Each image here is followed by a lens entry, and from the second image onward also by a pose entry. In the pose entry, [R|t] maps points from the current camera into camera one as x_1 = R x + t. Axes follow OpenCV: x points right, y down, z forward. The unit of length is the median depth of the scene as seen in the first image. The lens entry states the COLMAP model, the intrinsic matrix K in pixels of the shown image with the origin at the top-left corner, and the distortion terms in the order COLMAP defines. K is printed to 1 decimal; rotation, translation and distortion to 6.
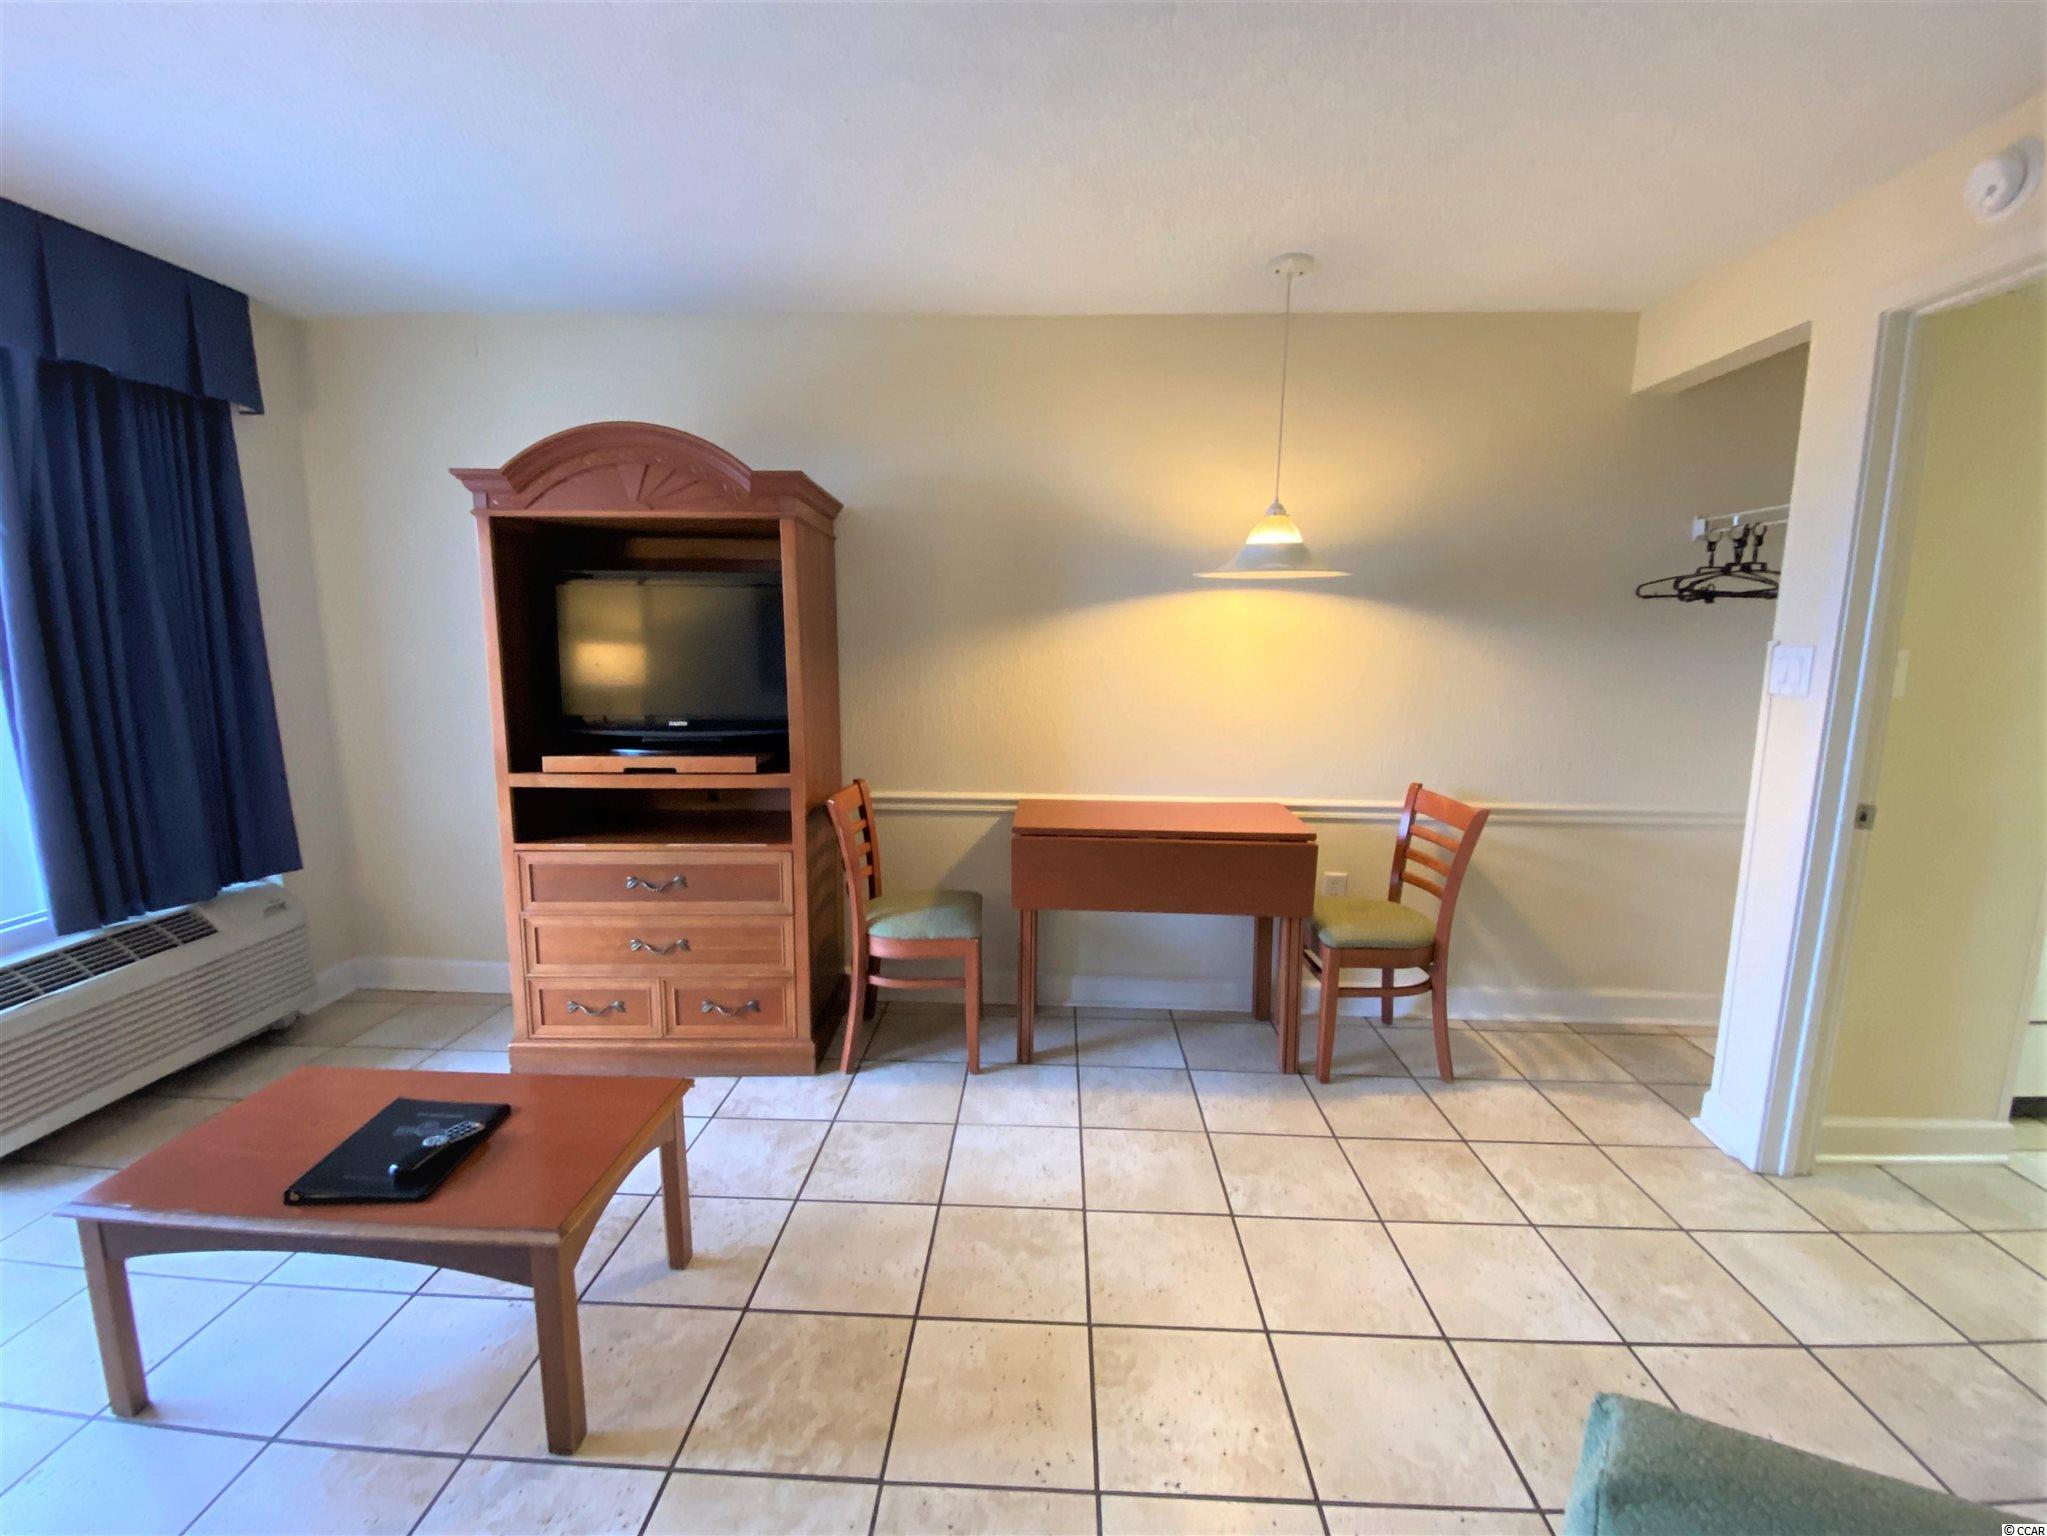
lens RADIAL K [[862.9, 0, 1023.5], [0, 862.9, 768.0], [0, 0, 1]] dist [0.032896, -0.030931]
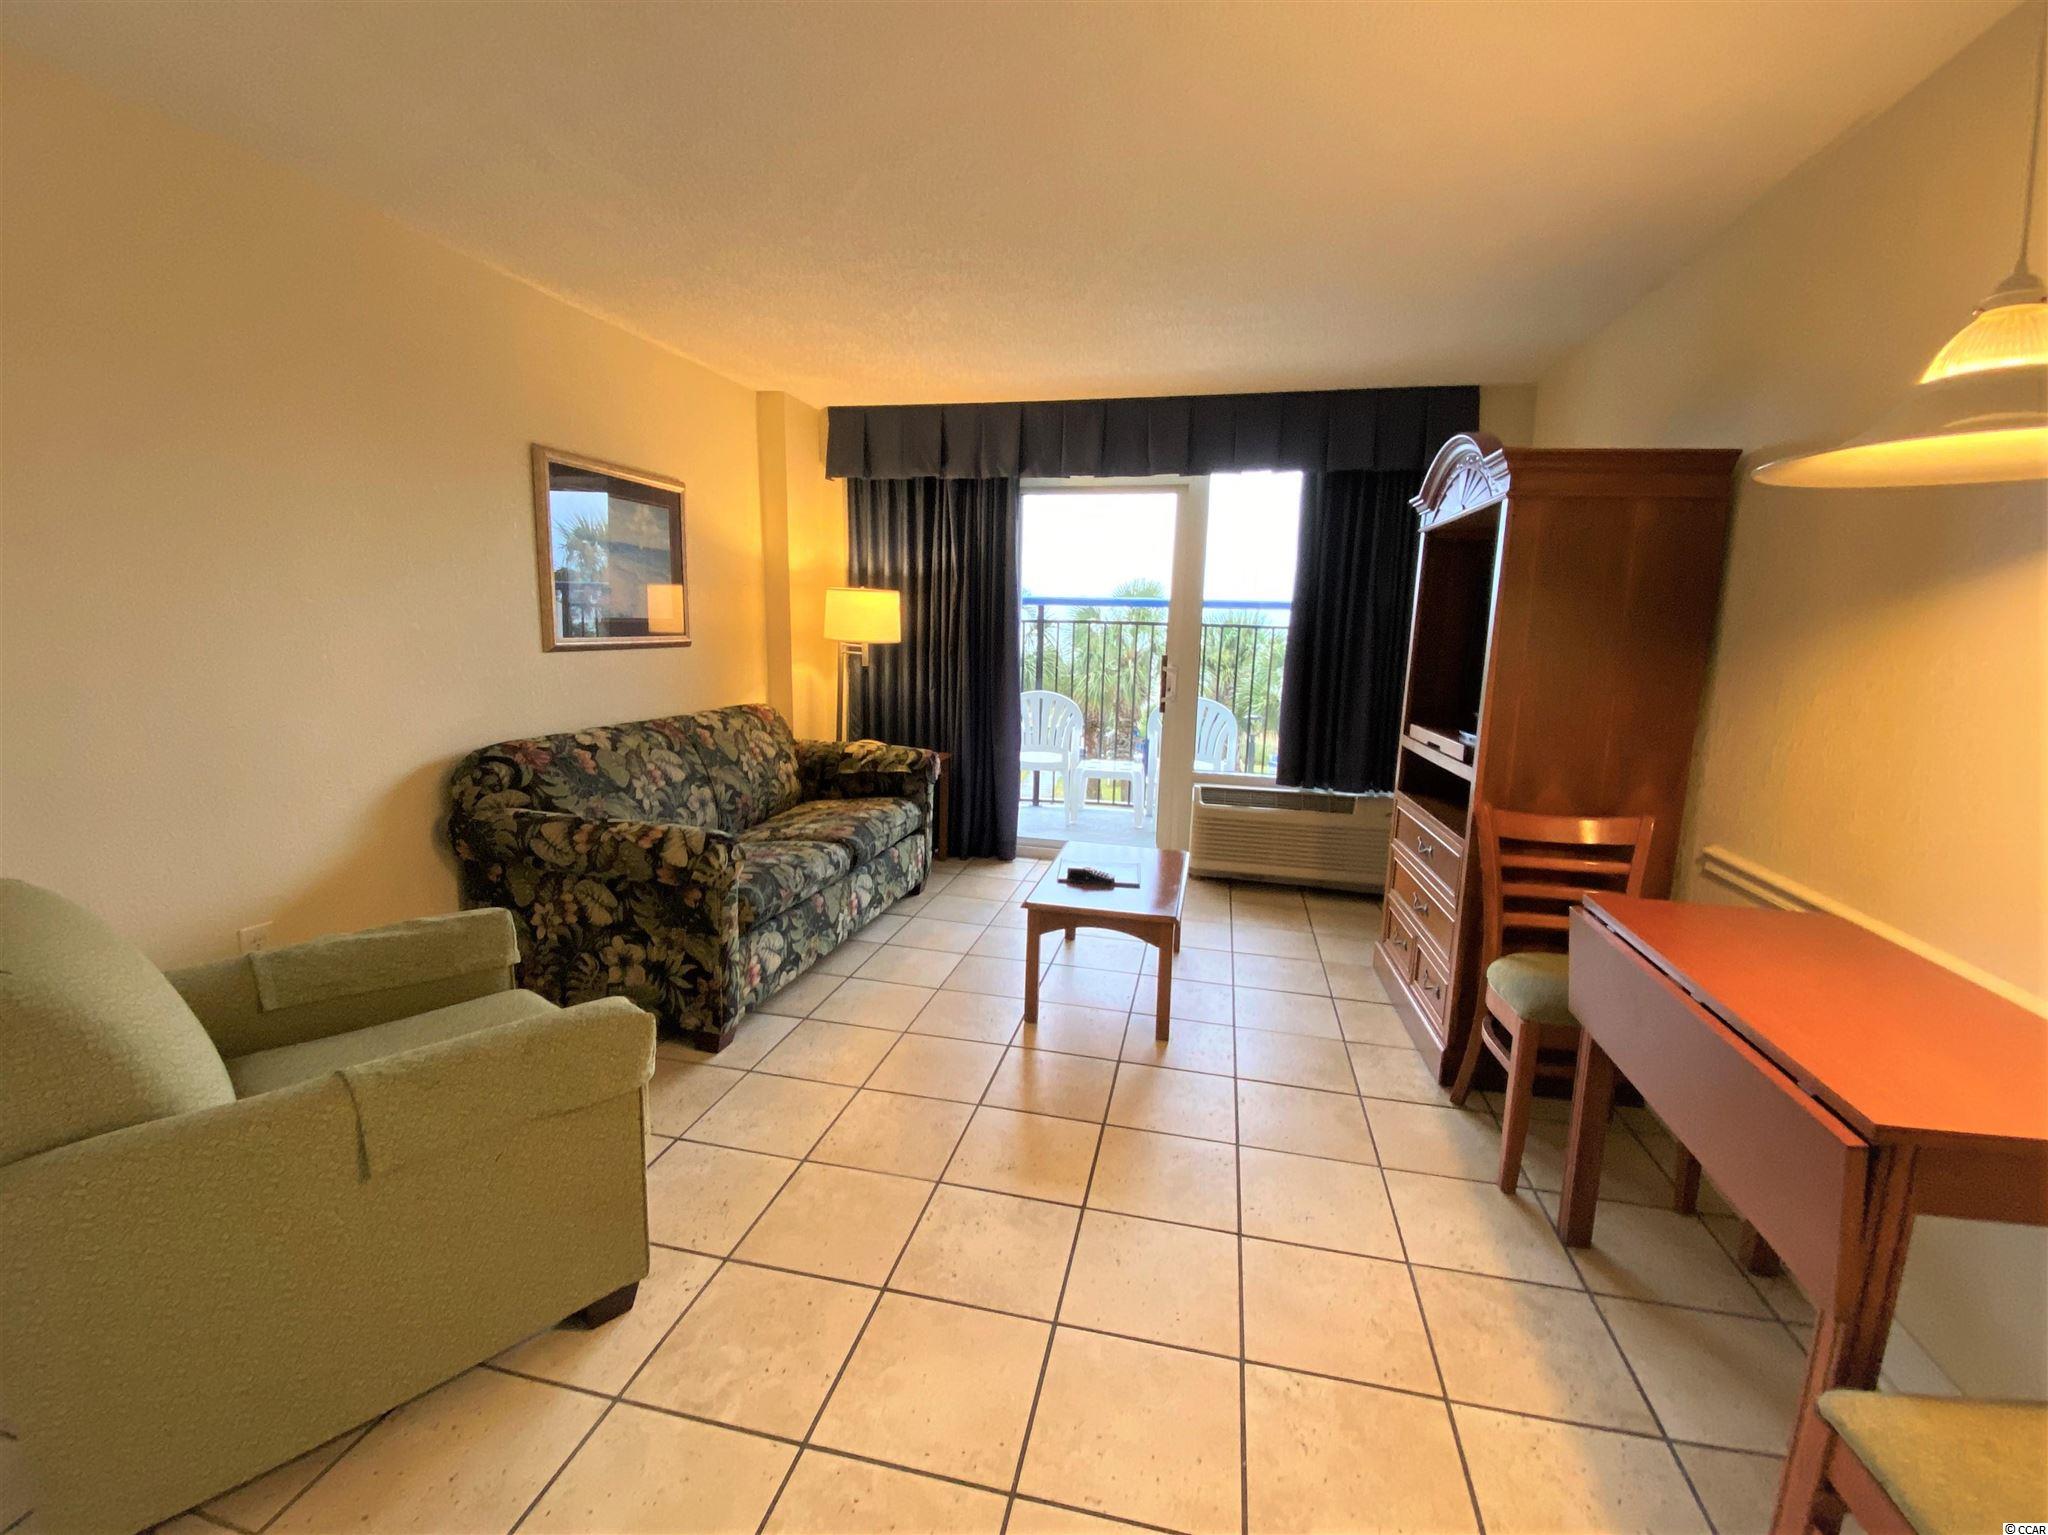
lens RADIAL K [[863.3, 0, 1024.0], [0, 863.3, 767.5], [0, 0, 1]] dist [0.032896, -0.030931]
pose [[-0.181417, 0.149008, -0.972052, 0.764102], [-0.171604, 0.968491, 0.180490, -0.082480], [0.968318, 0.199552, -0.150131, 0.666945]]
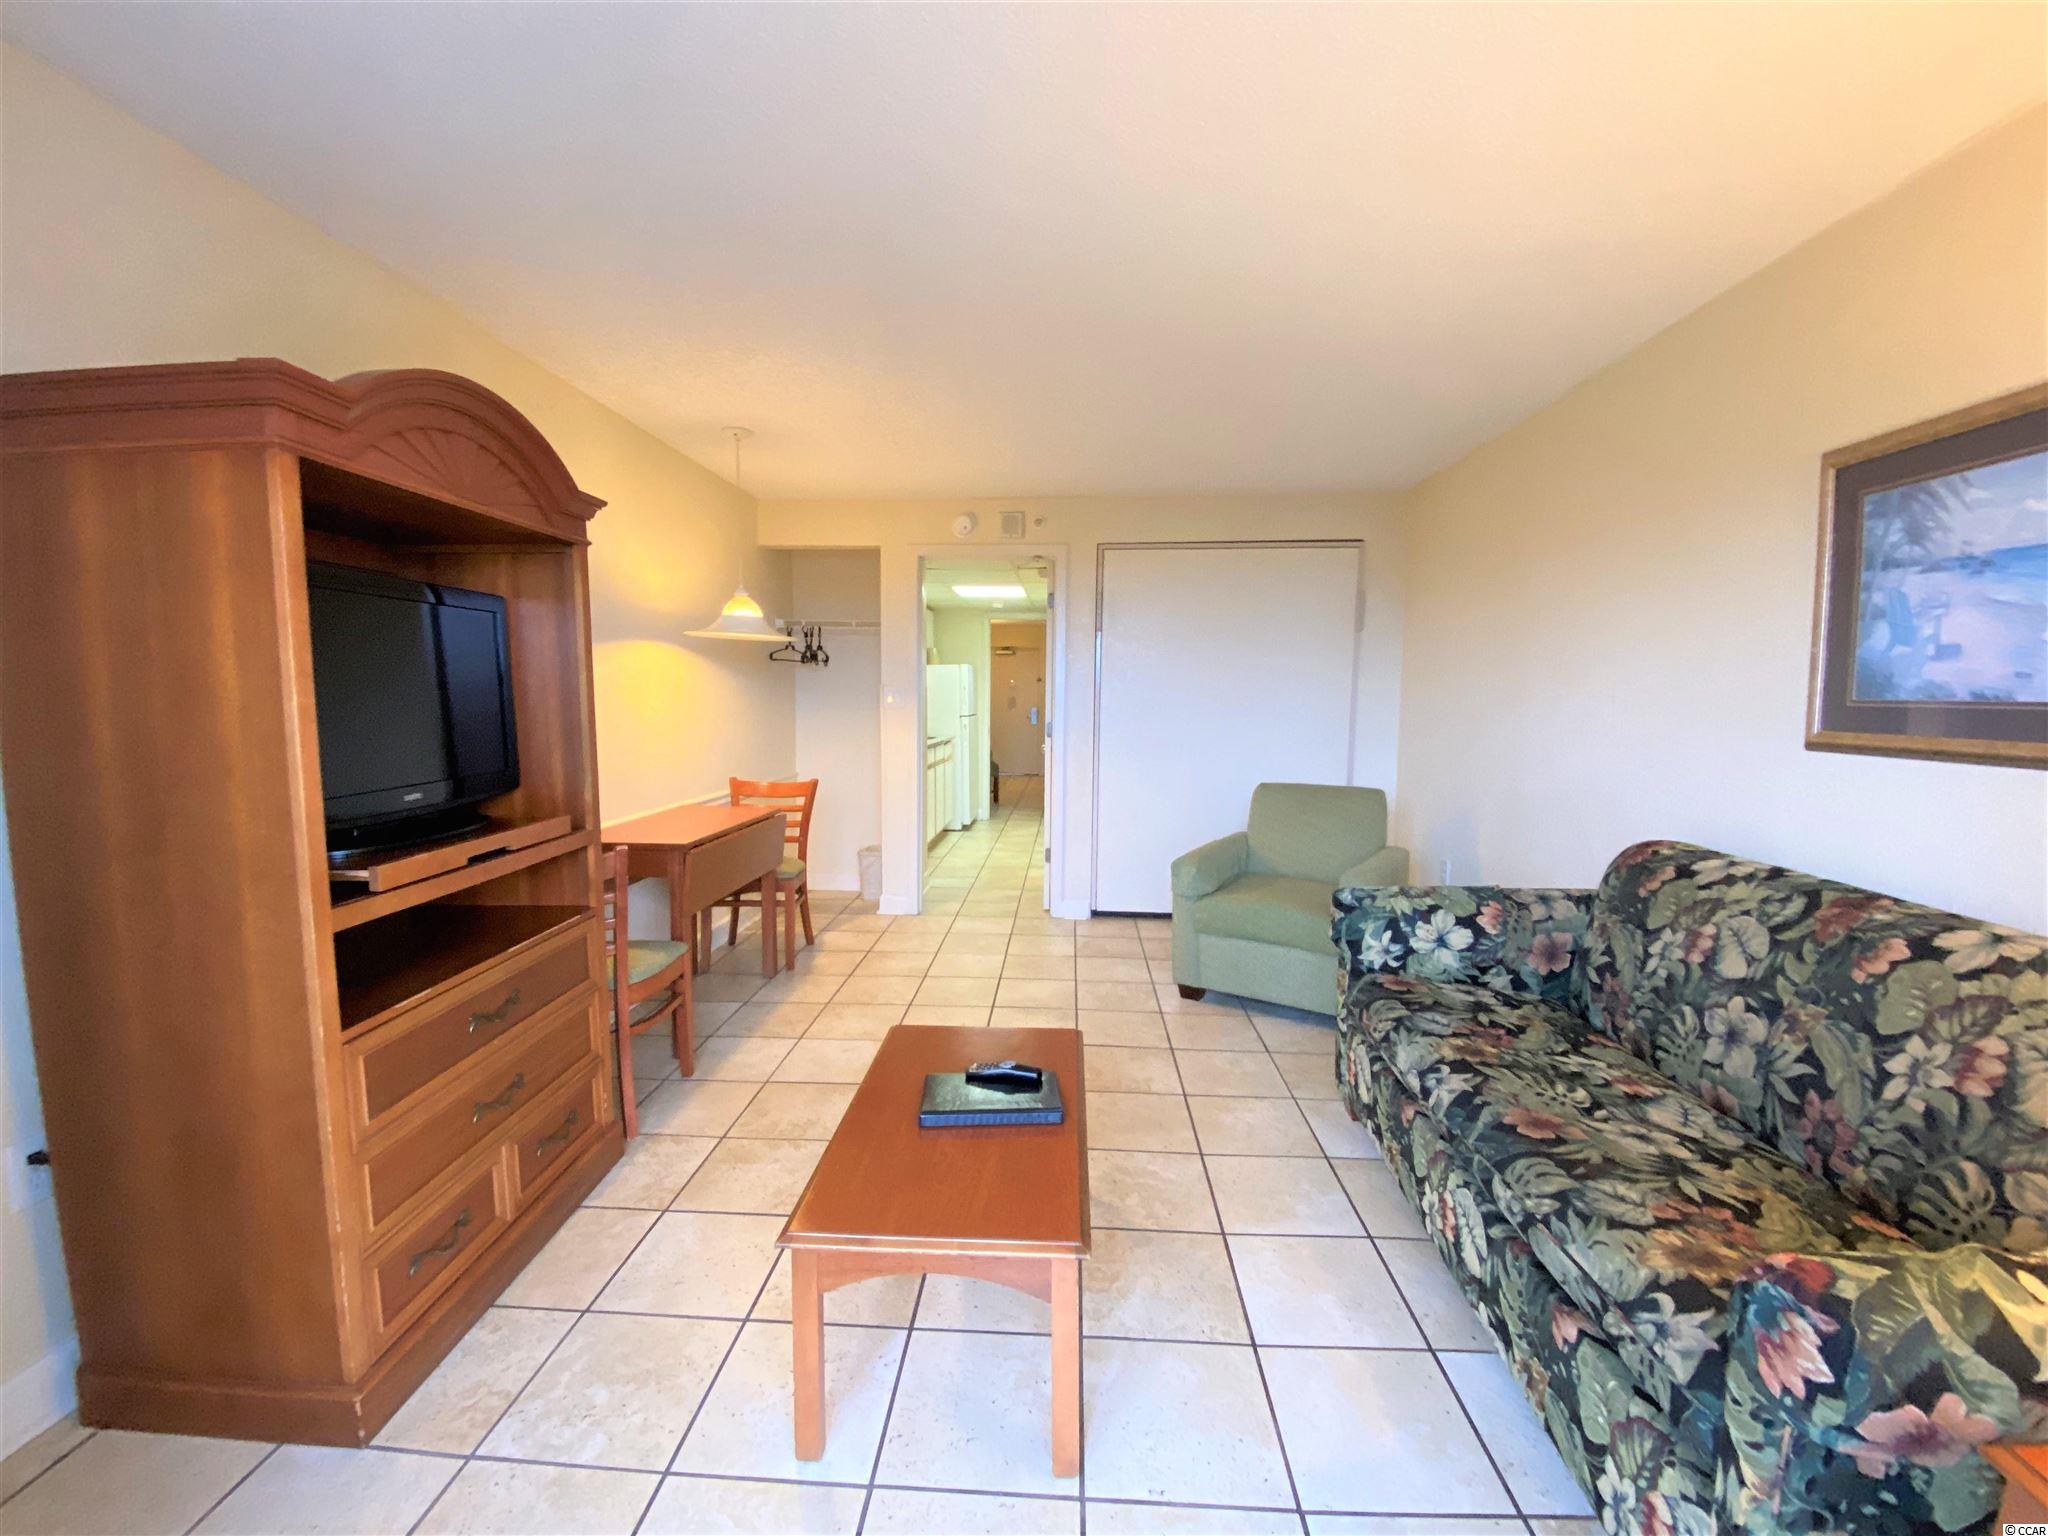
lens RADIAL K [[813.5, 0, 1026.0], [0, 813.5, 759.4], [0, 0, 1]] dist [0.031481, -0.024408]
pose [[0.014859, -0.089992, 0.995832, -1.103644], [0.143648, 0.985802, 0.086942, -0.071841], [-0.989517, 0.141758, 0.027575, 0.527360]]
